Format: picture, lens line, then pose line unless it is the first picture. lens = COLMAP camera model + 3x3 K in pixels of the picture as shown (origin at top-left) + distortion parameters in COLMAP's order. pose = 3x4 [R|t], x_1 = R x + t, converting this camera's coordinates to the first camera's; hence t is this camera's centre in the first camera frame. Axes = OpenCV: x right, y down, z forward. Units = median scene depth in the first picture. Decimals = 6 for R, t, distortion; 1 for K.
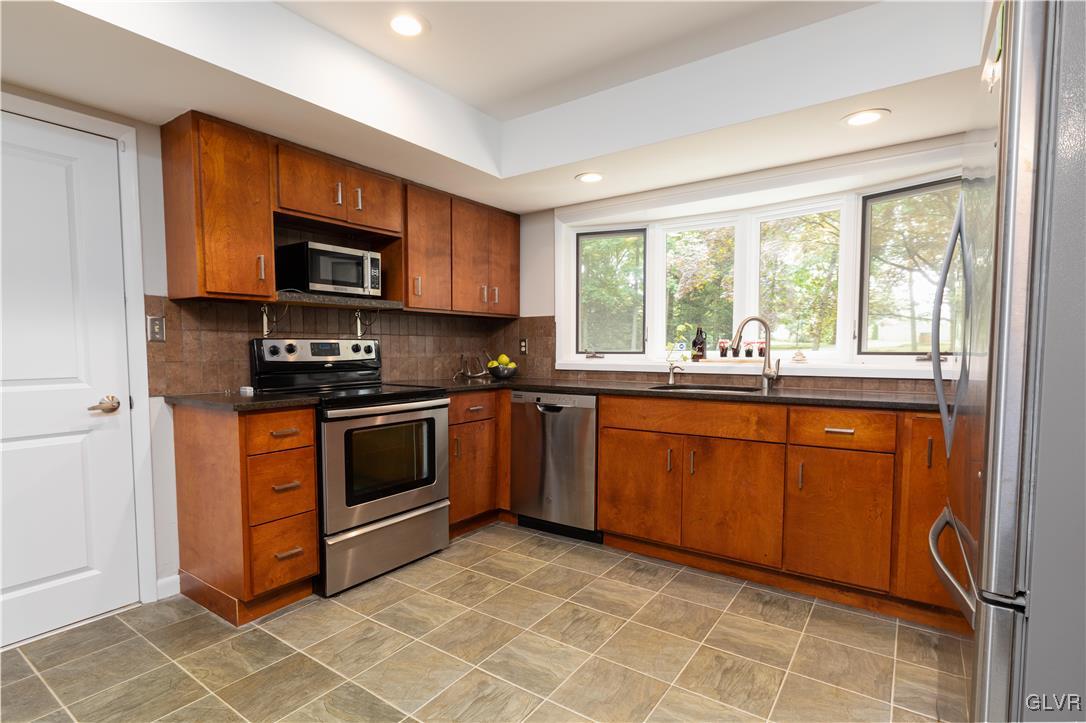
lens RADIAL K [[539.3, 0, 542.3], [0, 539.3, 367.7], [0, 0, 1]] dist [0.001980, 0.001046]
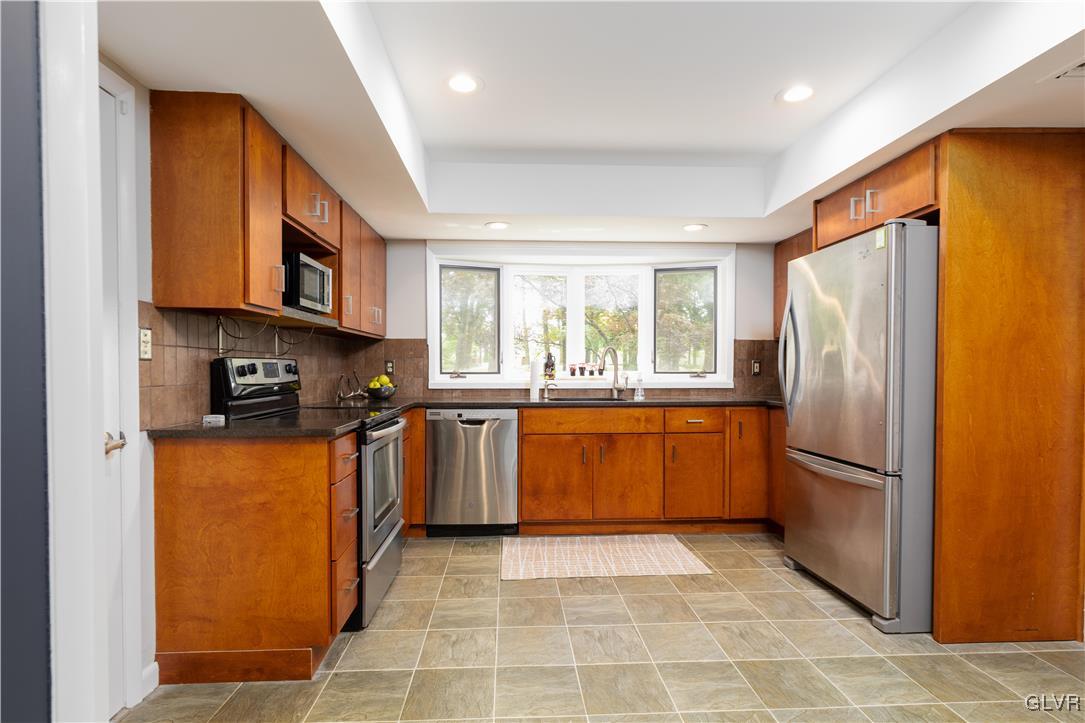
lens RADIAL K [[538.8, 0, 544.0], [0, 538.8, 363.6], [0, 0, 1]] dist [0.001980, 0.001046]
pose [[0.781410, 0.007048, 0.623978, -0.620049], [0.022351, 0.998978, -0.039274, 0.000273], [-0.623618, 0.044636, 0.780454, 0.027893]]
